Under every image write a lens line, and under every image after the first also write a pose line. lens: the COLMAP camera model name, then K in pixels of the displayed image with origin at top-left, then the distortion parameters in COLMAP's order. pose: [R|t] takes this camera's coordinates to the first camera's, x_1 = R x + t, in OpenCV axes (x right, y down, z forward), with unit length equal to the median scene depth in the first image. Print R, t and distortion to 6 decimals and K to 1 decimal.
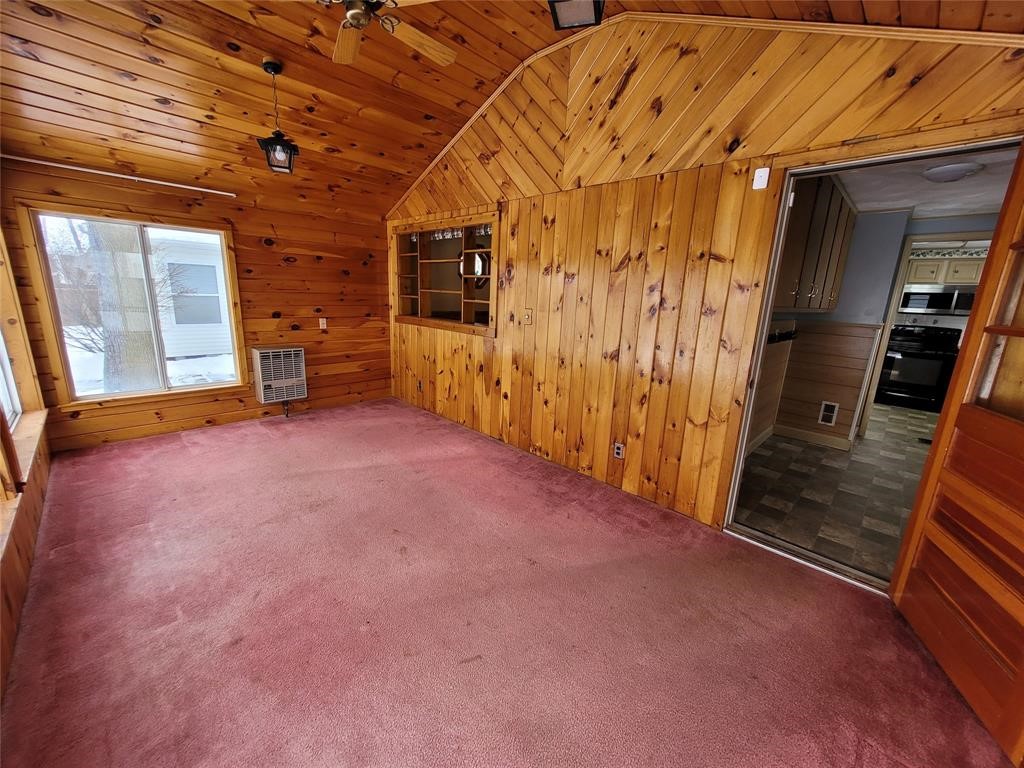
lens RADIAL K [[403.8, 0, 512.9], [0, 403.8, 379.5], [0, 0, 1]] dist [0.006856, -0.000091]
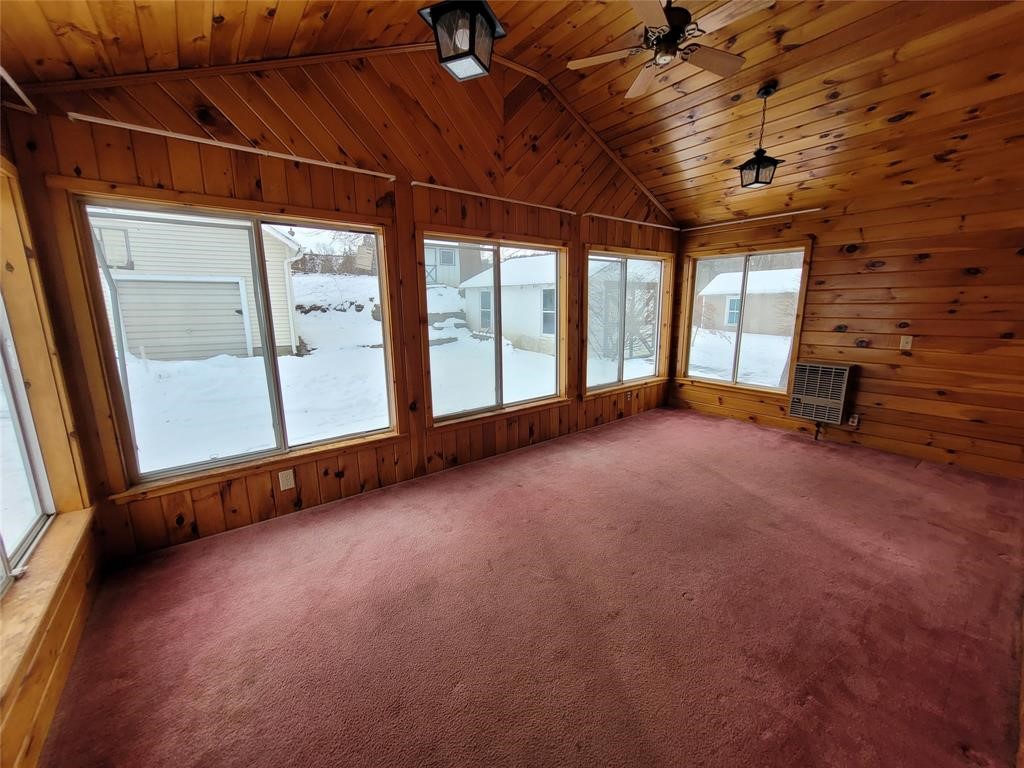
lens RADIAL K [[403.8, 0, 515.5], [0, 403.8, 380.7], [0, 0, 1]] dist [0.006856, -0.000091]
pose [[-0.122843, 0.149282, -0.981134, 0.749727], [-0.206410, 0.963160, 0.172390, -0.096613], [0.970724, 0.223693, -0.087504, 0.721108]]
